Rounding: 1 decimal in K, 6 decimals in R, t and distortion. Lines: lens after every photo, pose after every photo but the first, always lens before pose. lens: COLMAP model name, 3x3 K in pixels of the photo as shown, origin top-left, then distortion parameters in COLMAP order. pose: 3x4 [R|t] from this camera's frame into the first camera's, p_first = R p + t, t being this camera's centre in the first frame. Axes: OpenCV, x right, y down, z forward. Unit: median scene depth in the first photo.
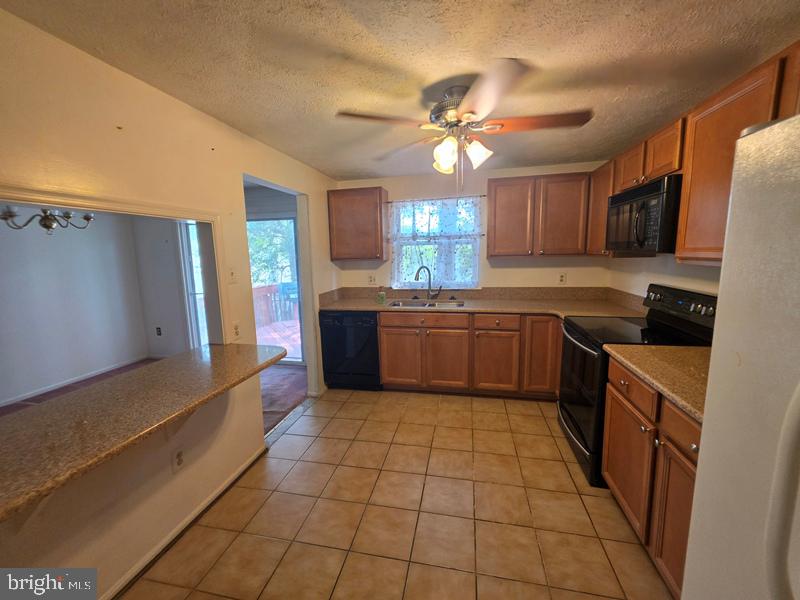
lens RADIAL K [[332.7, 0, 400.0], [0, 332.7, 300.0], [0, 0, 1]] dist [0.000467, 0.000048]
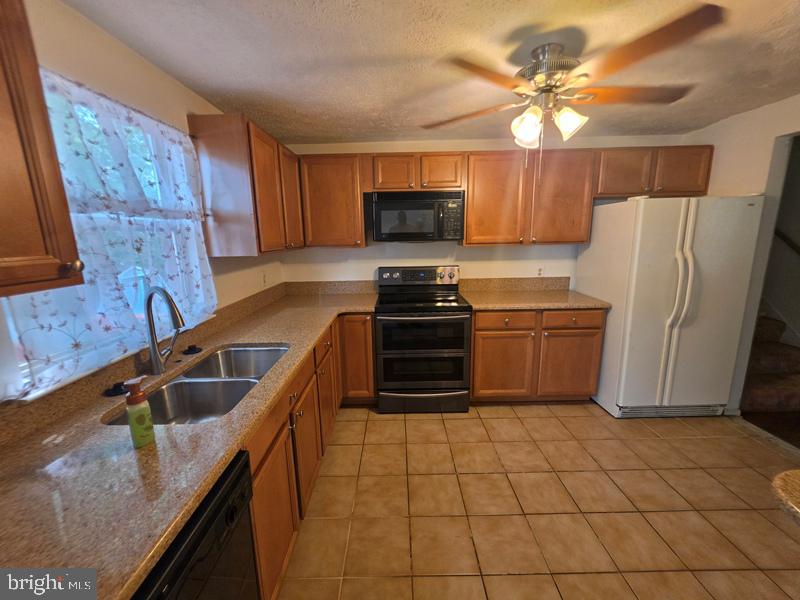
lens RADIAL K [[323.0, 0, 400.0], [0, 323.0, 300.0], [0, 0, 1]] dist [-0.001636, -0.000237]
pose [[-0.214359, -0.168346, 0.962138, -0.468871], [0.169871, 0.963599, 0.206448, -0.169883], [-0.961870, 0.207693, -0.177959, 1.183445]]
